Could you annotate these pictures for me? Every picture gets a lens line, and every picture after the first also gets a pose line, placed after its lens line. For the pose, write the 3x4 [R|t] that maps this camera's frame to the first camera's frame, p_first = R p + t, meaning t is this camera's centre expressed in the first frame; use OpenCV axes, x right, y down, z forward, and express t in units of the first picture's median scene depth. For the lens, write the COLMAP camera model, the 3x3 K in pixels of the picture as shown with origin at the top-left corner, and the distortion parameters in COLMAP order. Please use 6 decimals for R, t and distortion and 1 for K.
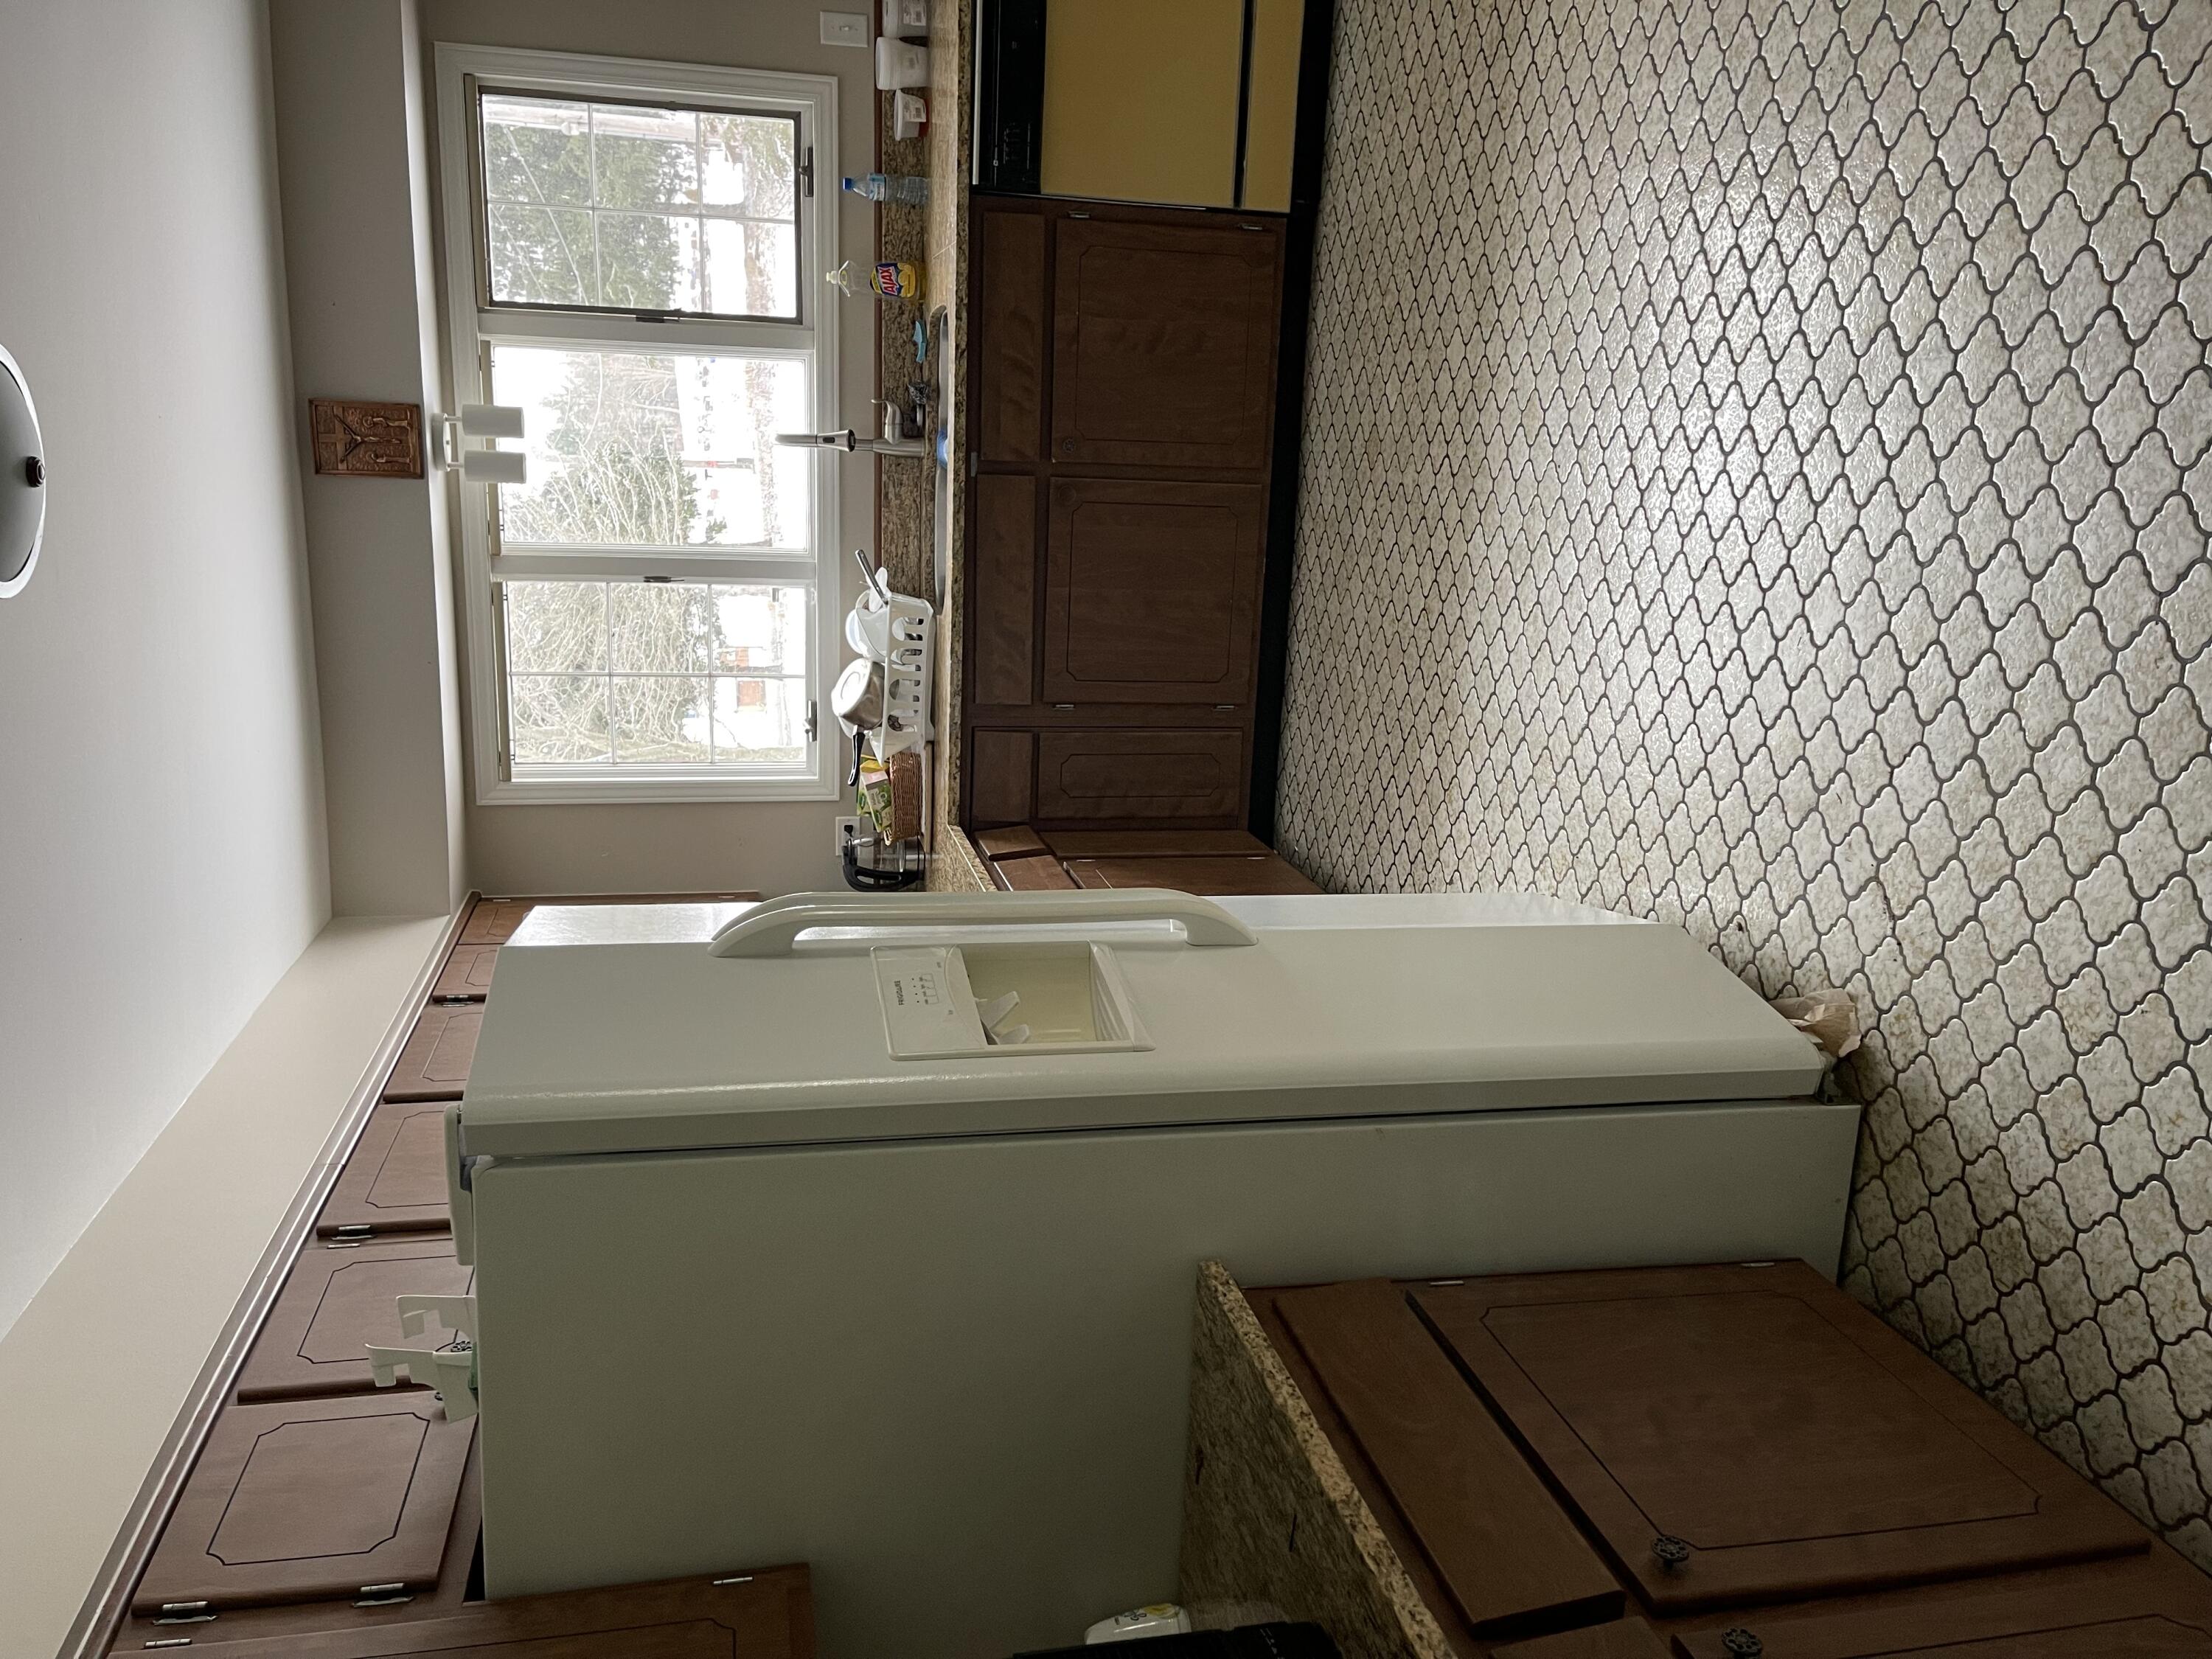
lens RADIAL K [[1652.2, 0, 1106.0], [0, 1652.2, 829.5], [0, 0, 1]] dist [0.051465, -0.085671]
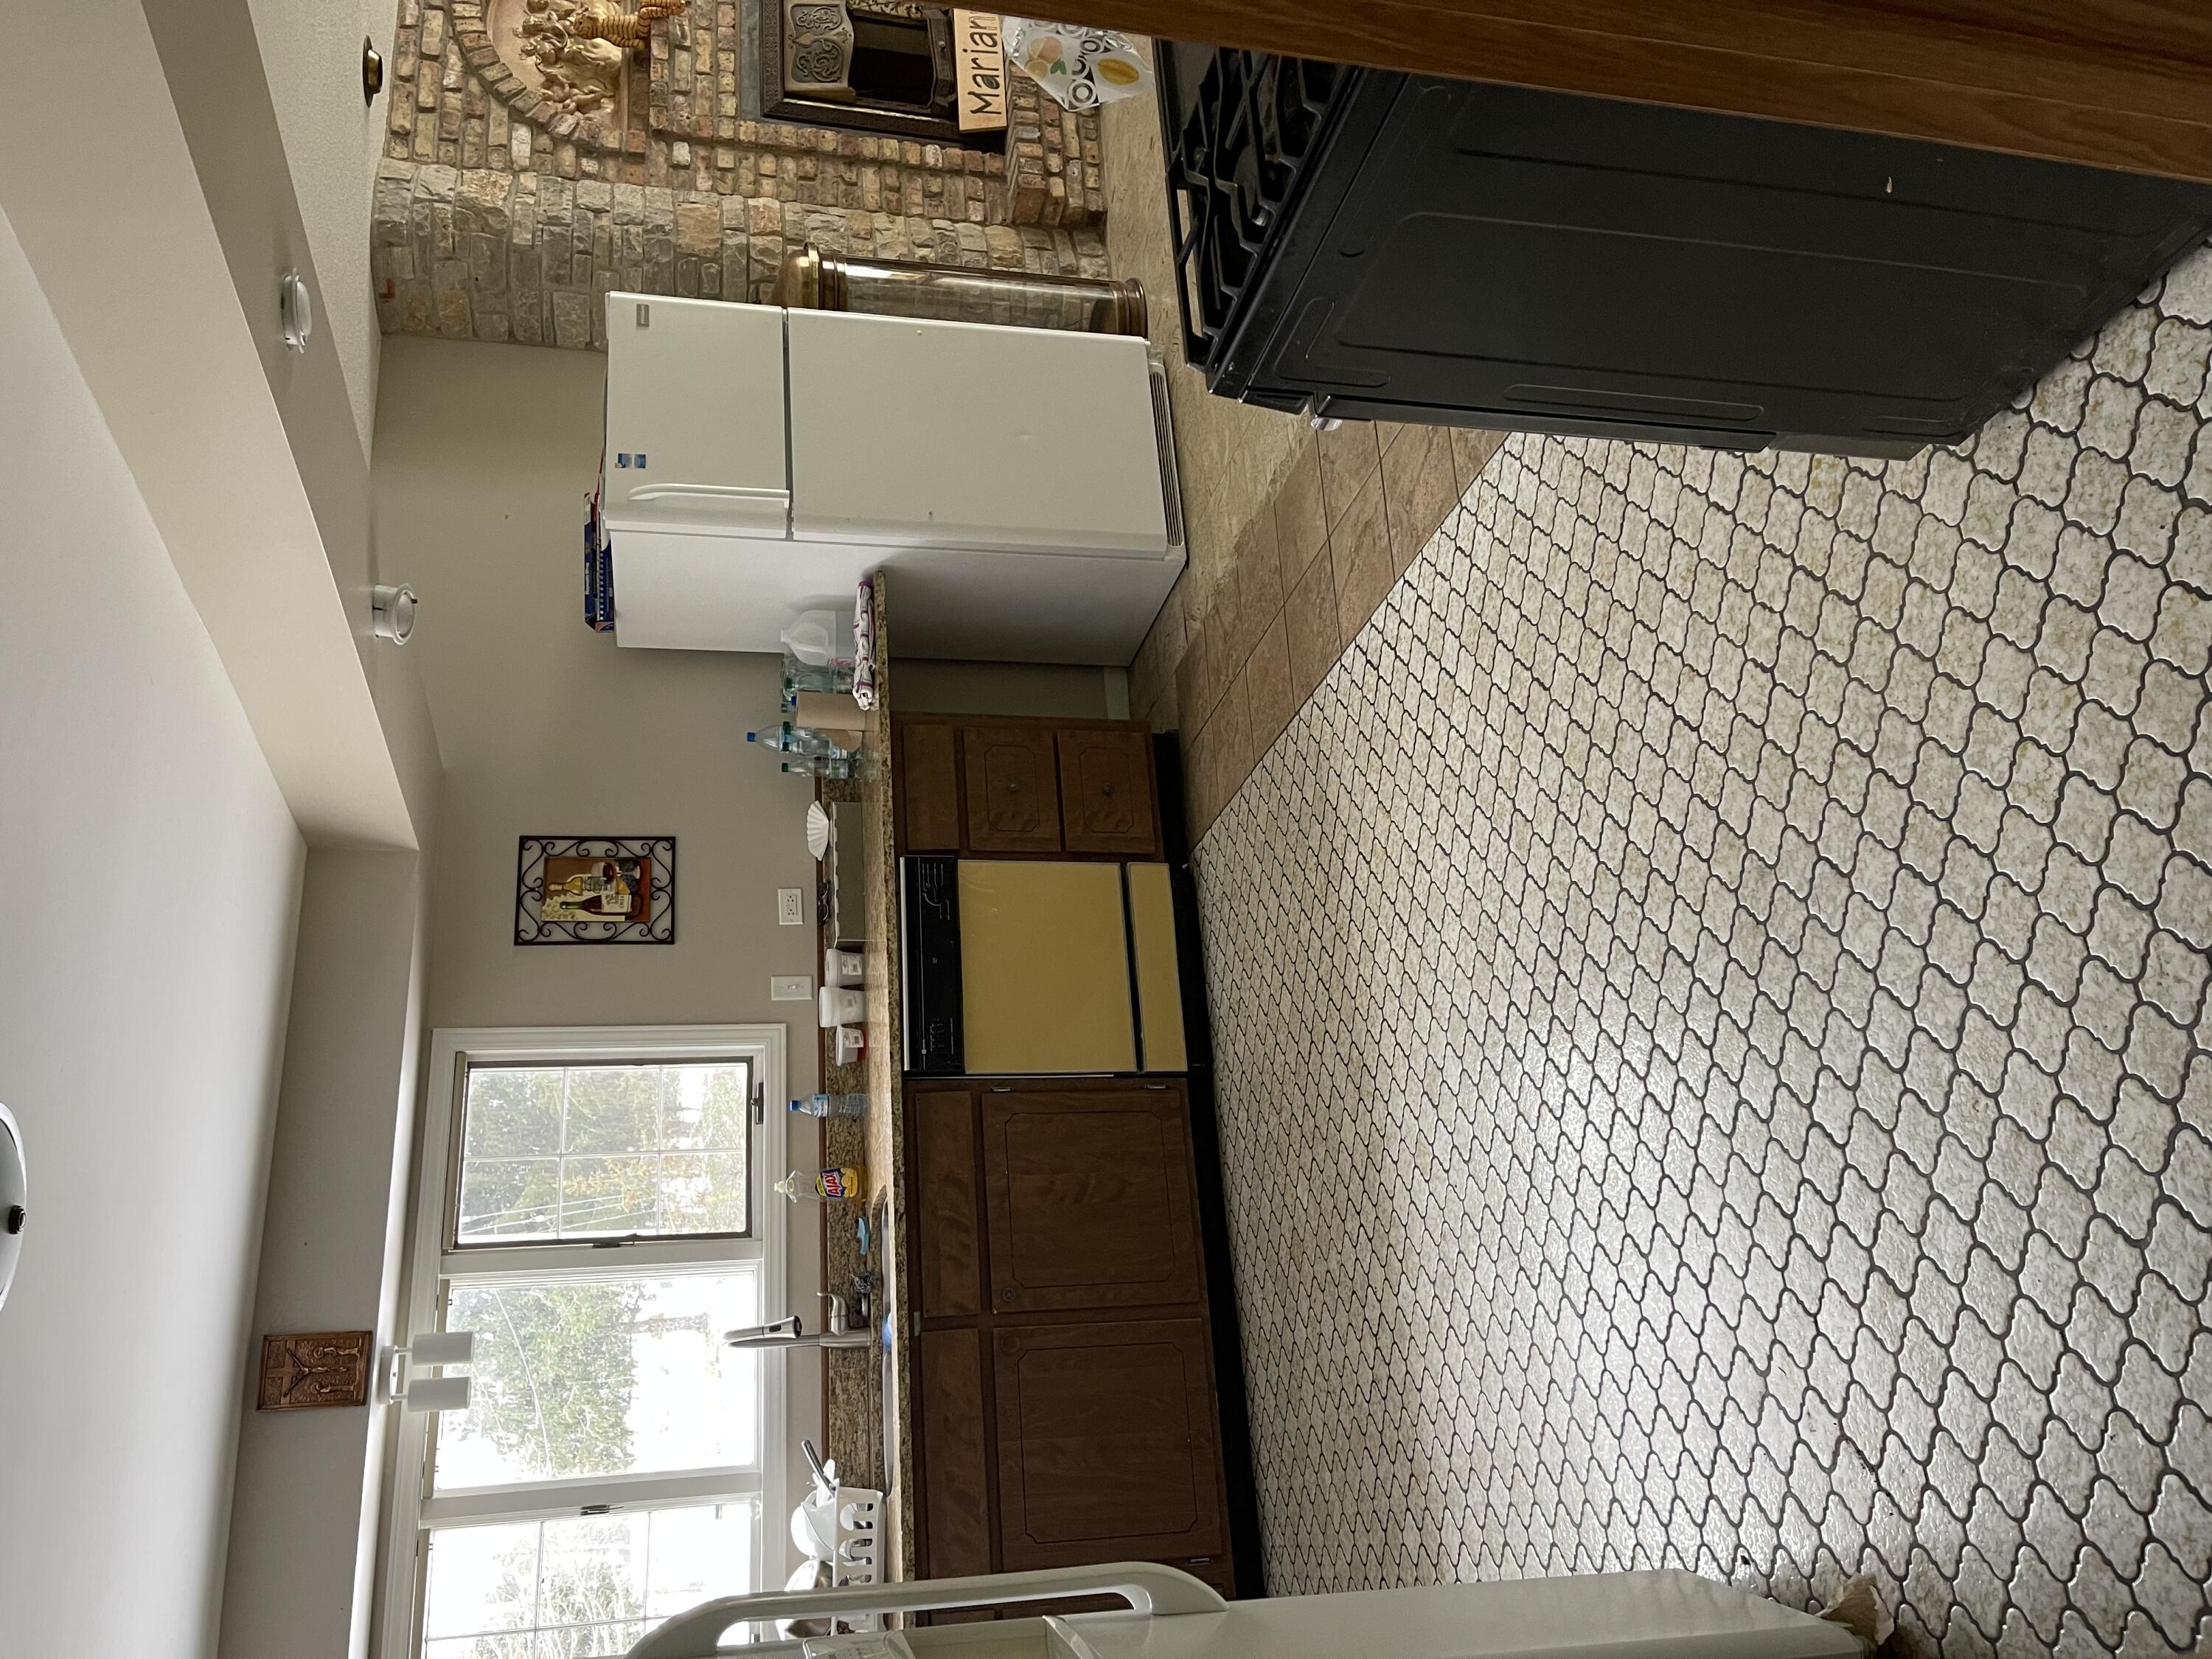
lens RADIAL K [[1652.2, 0, 1106.0], [0, 1652.2, 829.5], [0, 0, 1]] dist [0.051465, -0.085671]
pose [[0.993474, -0.098958, 0.056713, 0.011897], [0.113313, 0.799619, -0.589720, 0.231923], [0.013009, 0.592298, 0.805614, -0.001930]]
